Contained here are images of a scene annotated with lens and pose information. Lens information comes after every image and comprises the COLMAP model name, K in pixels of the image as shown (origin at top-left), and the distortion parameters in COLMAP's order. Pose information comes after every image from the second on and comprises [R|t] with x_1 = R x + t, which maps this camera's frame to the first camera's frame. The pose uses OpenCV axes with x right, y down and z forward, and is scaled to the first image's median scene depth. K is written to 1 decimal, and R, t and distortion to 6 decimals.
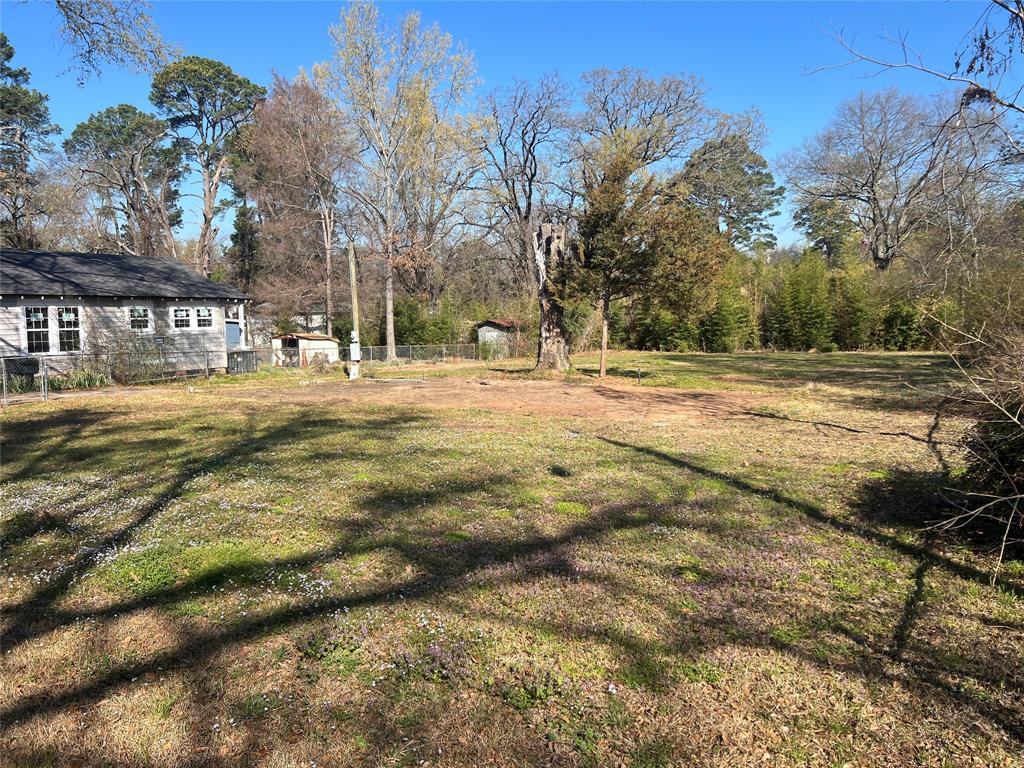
lens RADIAL K [[773.8, 0, 512.8], [0, 773.8, 381.3], [0, 0, 1]] dist [0.053471, -0.033431]
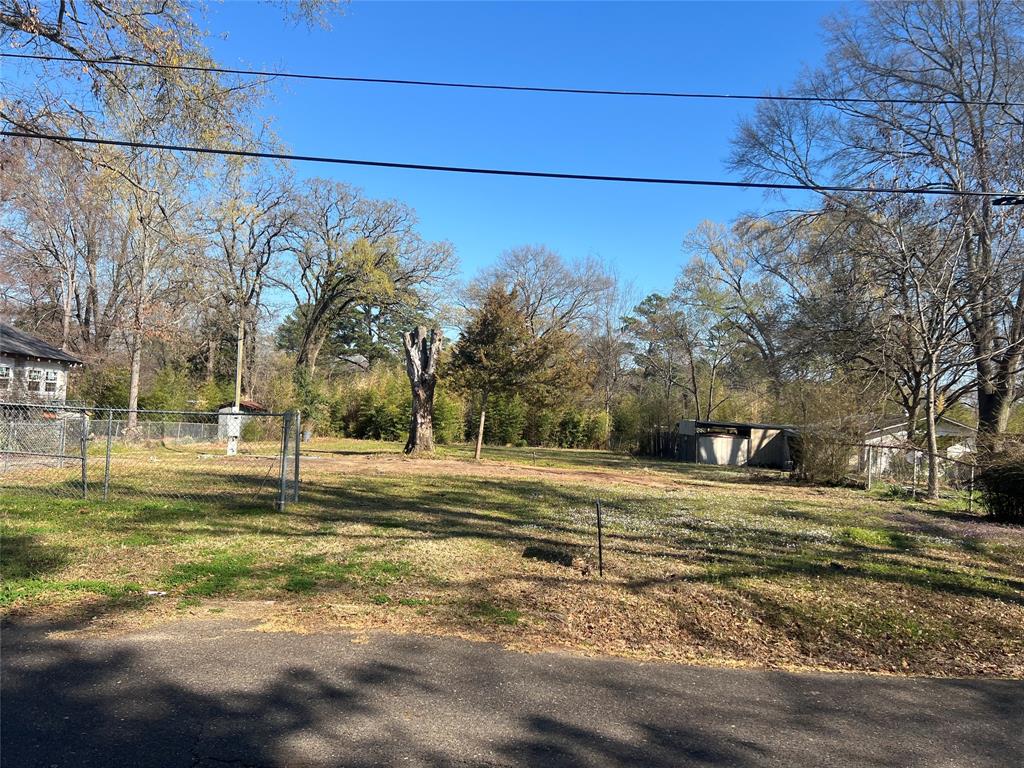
lens RADIAL K [[773.8, 0, 511.9], [0, 773.8, 384.0], [0, 0, 1]] dist [0.053471, -0.033431]
pose [[0.847289, 0.081593, 0.524827, -0.424638], [-0.019491, 0.992241, -0.122795, 0.023016], [-0.530774, 0.093813, 0.842305, -0.048586]]
